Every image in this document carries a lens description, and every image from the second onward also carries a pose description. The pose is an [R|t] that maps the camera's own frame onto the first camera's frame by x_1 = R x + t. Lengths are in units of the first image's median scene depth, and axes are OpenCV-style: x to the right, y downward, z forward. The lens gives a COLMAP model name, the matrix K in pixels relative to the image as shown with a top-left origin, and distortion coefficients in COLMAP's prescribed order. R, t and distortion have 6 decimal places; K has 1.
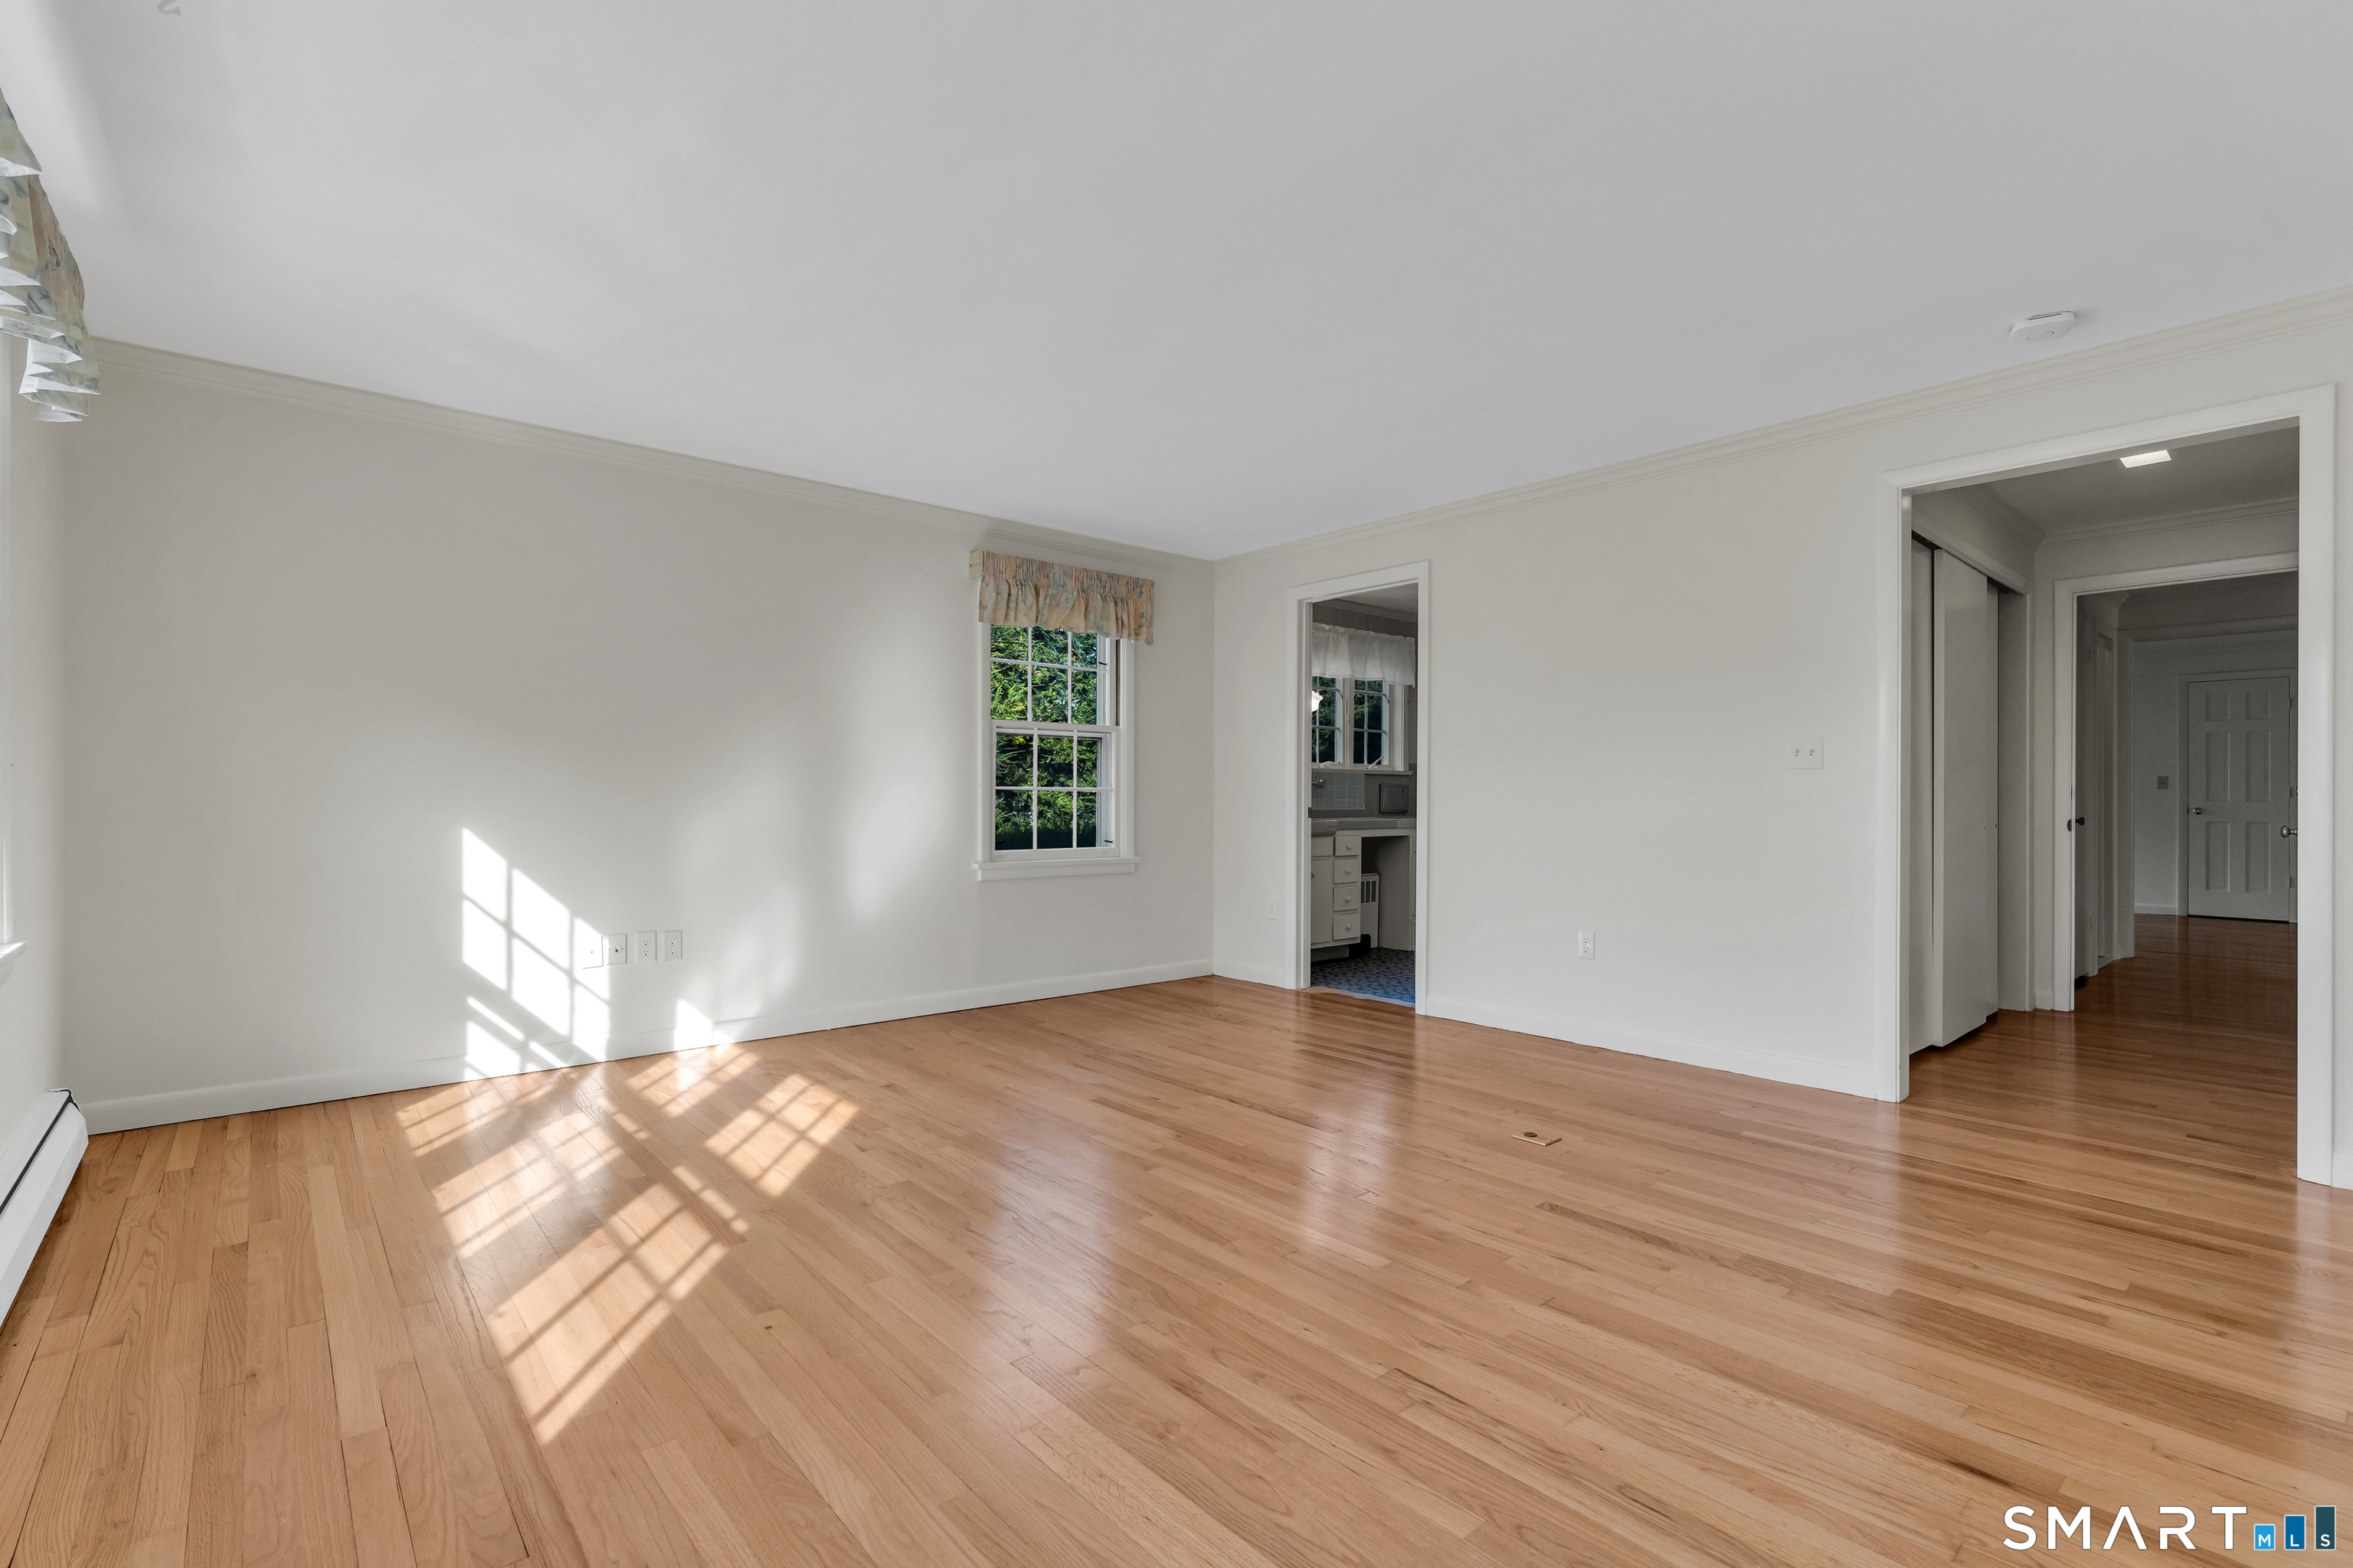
lens RADIAL K [[1063.2, 0, 1175.9], [0, 1063.2, 794.8], [0, 0, 1]] dist [0.000630, 0.000231]
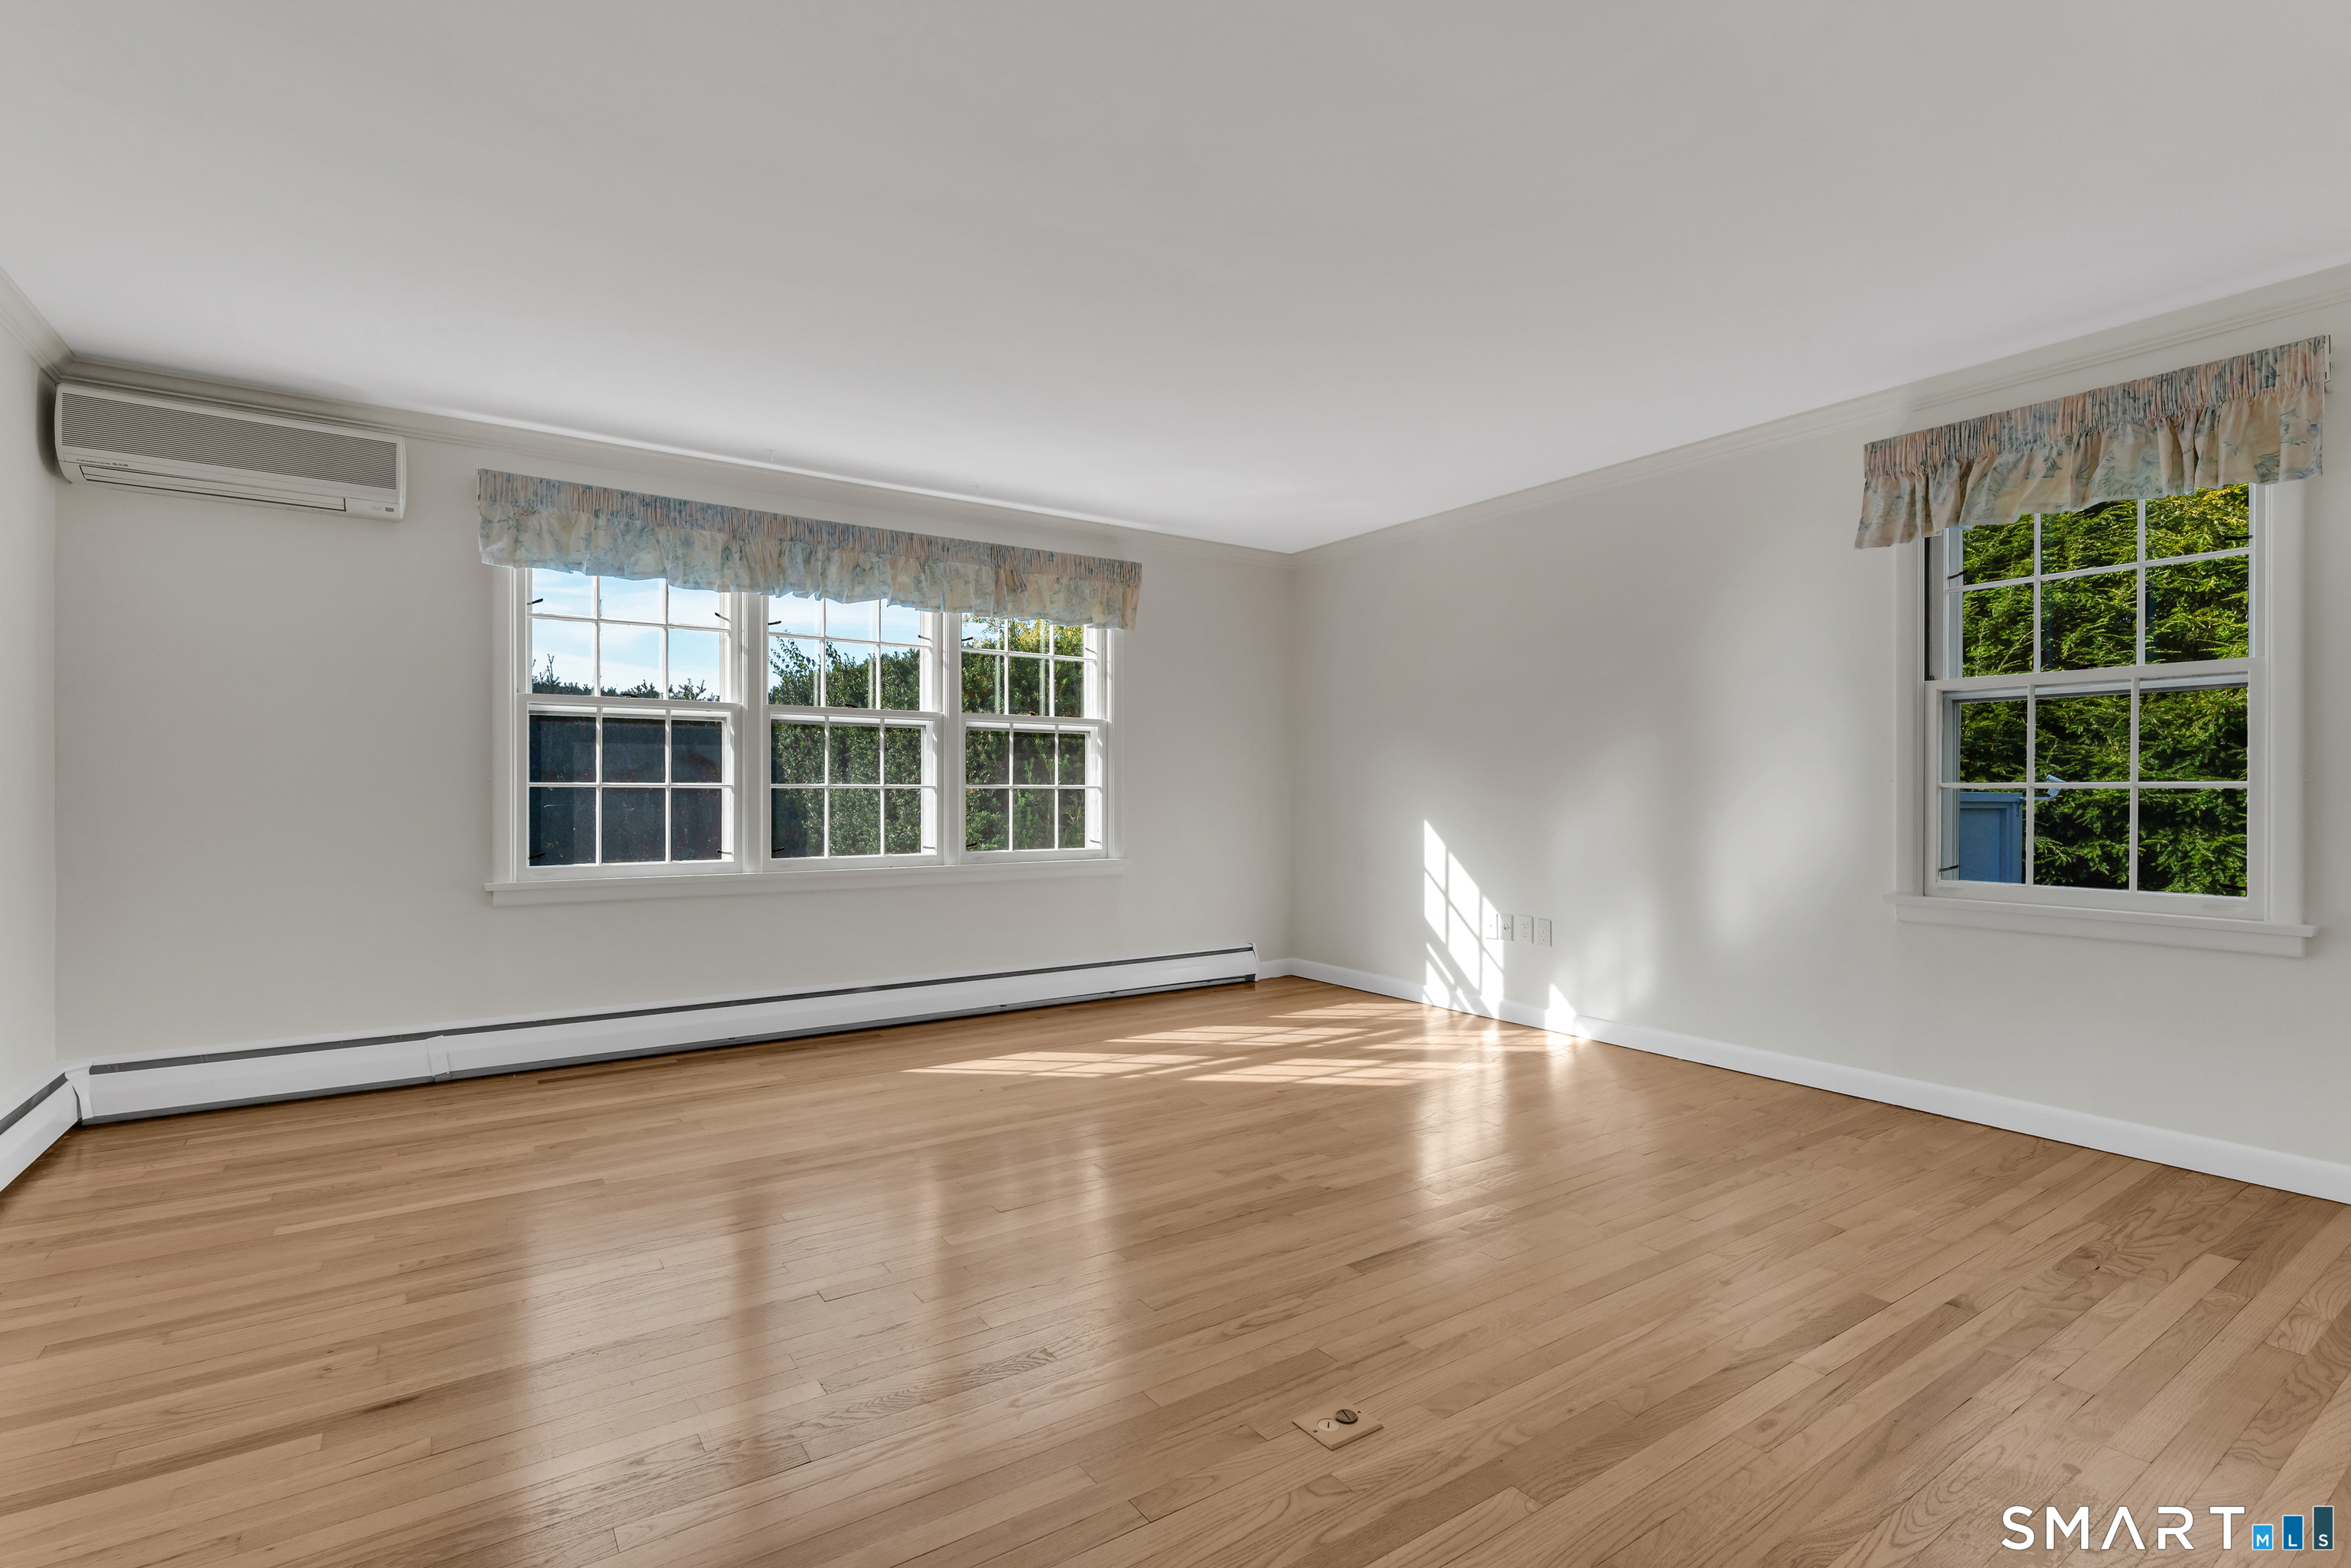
lens RADIAL K [[1086.2, 0, 1175.5], [0, 1086.2, 784.0], [0, 0, 1]] dist [-0.000194, -0.000107]
pose [[-0.115180, -0.013636, -0.993251, 0.747295], [0.000728, 0.999904, -0.013811, 0.002717], [0.993344, -0.002314, -0.115159, 0.809839]]
